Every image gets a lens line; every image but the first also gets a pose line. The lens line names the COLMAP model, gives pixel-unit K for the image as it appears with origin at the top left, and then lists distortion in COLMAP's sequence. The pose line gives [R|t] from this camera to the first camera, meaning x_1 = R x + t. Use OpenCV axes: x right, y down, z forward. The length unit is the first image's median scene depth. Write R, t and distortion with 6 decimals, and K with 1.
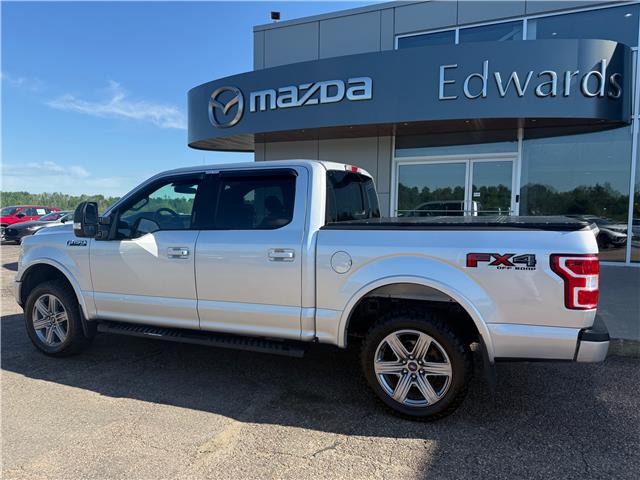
lens RADIAL K [[453.2, 0, 324.5], [0, 453.2, 239.1], [0, 0, 1]] dist [0.049108, -0.066365]
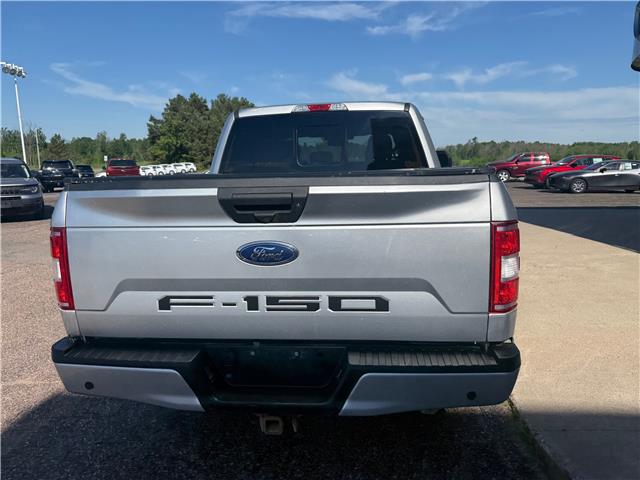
lens RADIAL K [[453.2, 0, 326.3], [0, 453.2, 239.2], [0, 0, 1]] dist [0.049108, -0.066365]
pose [[0.289075, 0.151830, -0.945189, 0.432051], [-0.047048, 0.988403, 0.144382, -0.020454], [0.956150, 0.002732, 0.292866, 0.386169]]
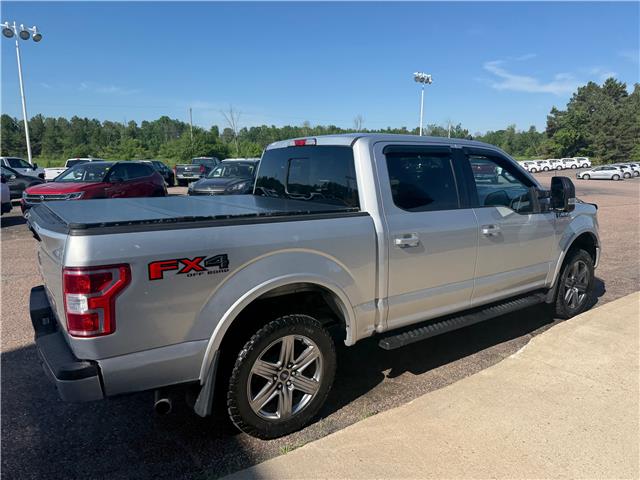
lens RADIAL K [[453.2, 0, 325.9], [0, 453.2, 242.1], [0, 0, 1]] dist [0.049108, -0.066365]
pose [[-0.520504, 0.152584, -0.840115, 0.405786], [-0.058481, 0.975223, 0.213355, -0.078072], [0.851854, 0.160183, -0.498684, 0.755049]]
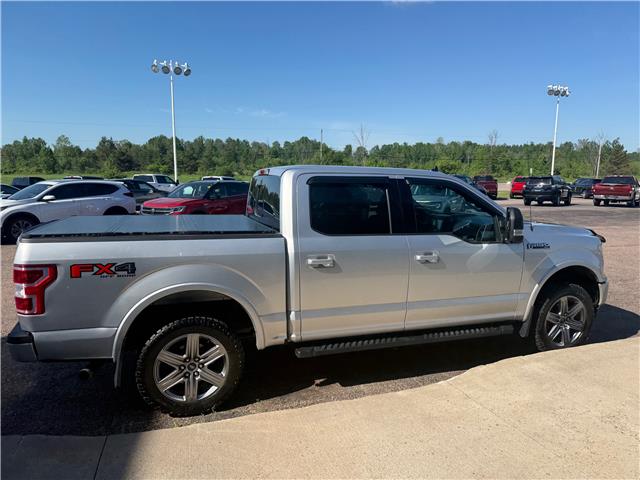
lens RADIAL K [[453.2, 0, 324.5], [0, 453.2, 241.3], [0, 0, 1]] dist [0.049108, -0.066365]
pose [[-0.743429, 0.089889, -0.662747, 0.327141], [-0.053269, 0.979821, 0.192647, -0.102817], [0.666691, 0.178523, -0.723639, 0.930157]]
